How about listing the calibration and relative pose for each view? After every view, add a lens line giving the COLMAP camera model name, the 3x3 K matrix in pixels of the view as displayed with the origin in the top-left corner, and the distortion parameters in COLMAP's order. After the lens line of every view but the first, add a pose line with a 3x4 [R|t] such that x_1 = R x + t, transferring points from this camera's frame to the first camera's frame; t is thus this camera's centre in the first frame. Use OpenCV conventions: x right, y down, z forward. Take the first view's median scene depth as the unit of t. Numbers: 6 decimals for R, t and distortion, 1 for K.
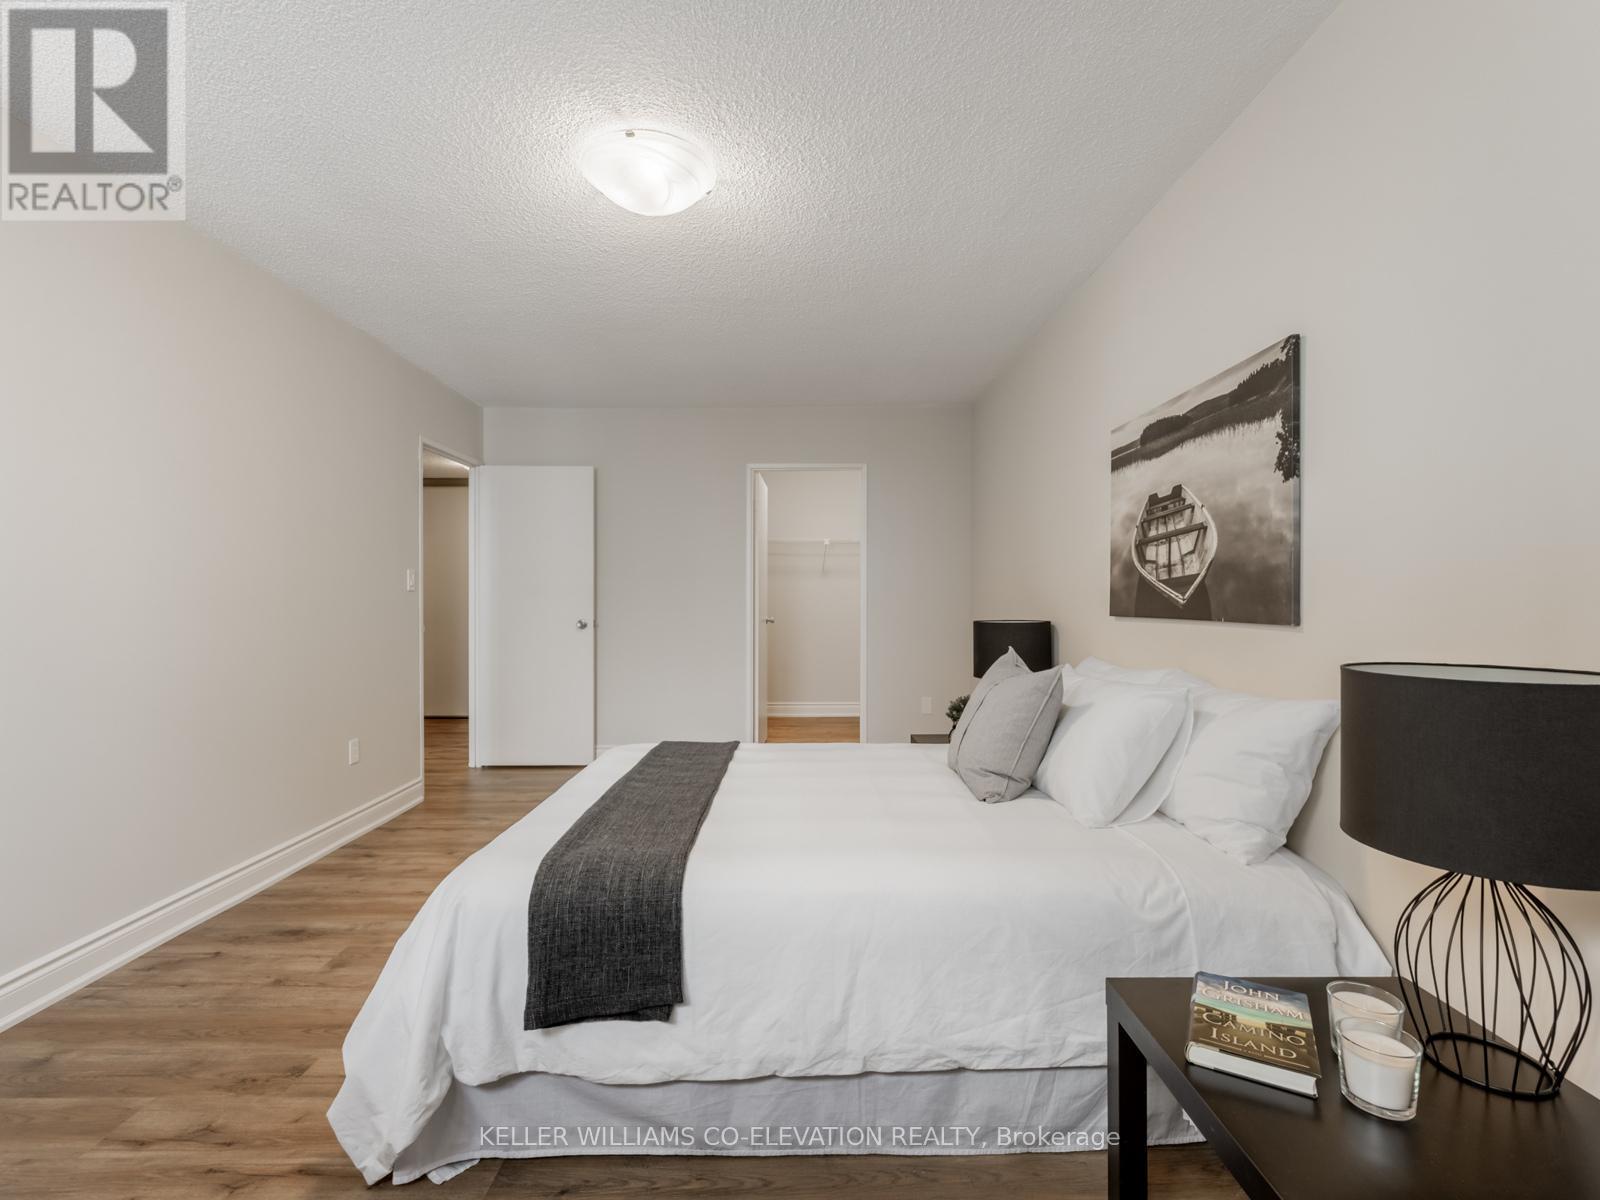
lens RADIAL K [[699.6, 0, 800.0], [0, 699.6, 600.0], [0, 0, 1]] dist [-0.008407, 0.000725]
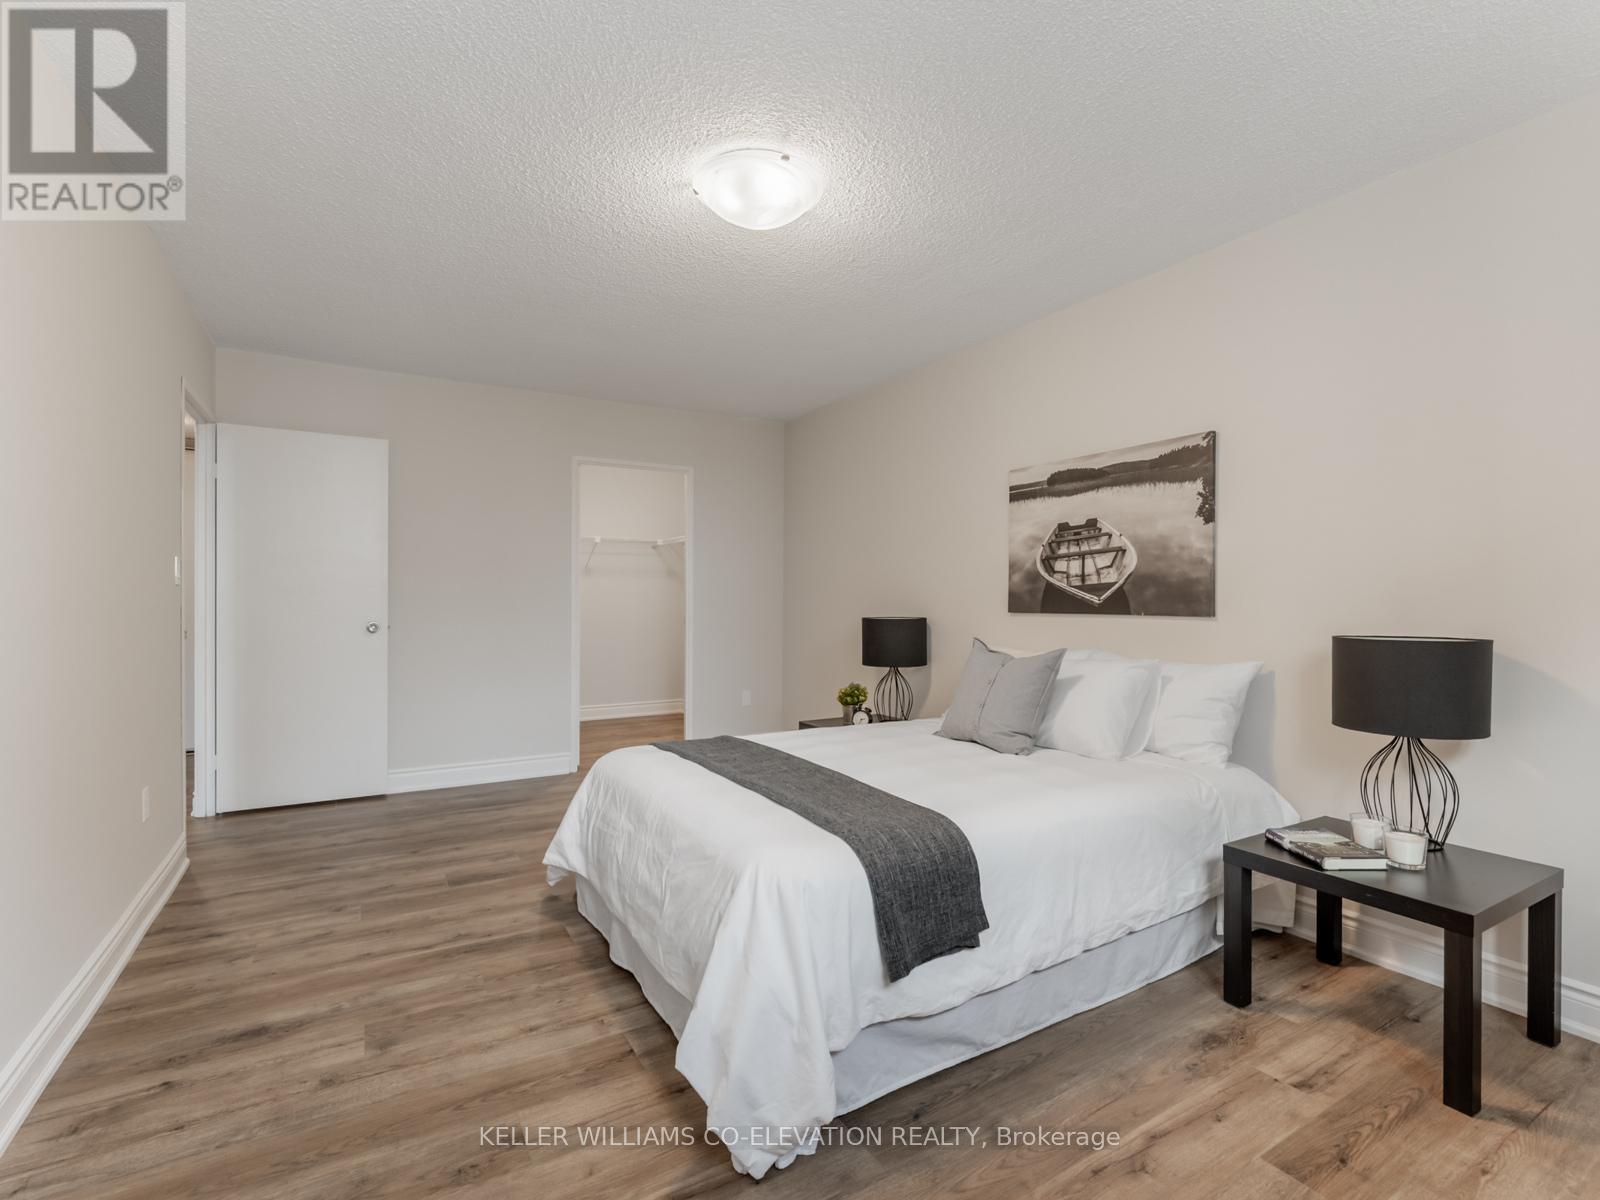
lens RADIAL K [[699.6, 0, 800.0], [0, 699.6, 600.0], [0, 0, 1]] dist [-0.008407, 0.000725]
pose [[0.877256, 0.004146, 0.480006, -0.658336], [-0.003964, 0.999991, -0.001393, 0.003484], [-0.480007, -0.000681, 0.877264, 0.054745]]
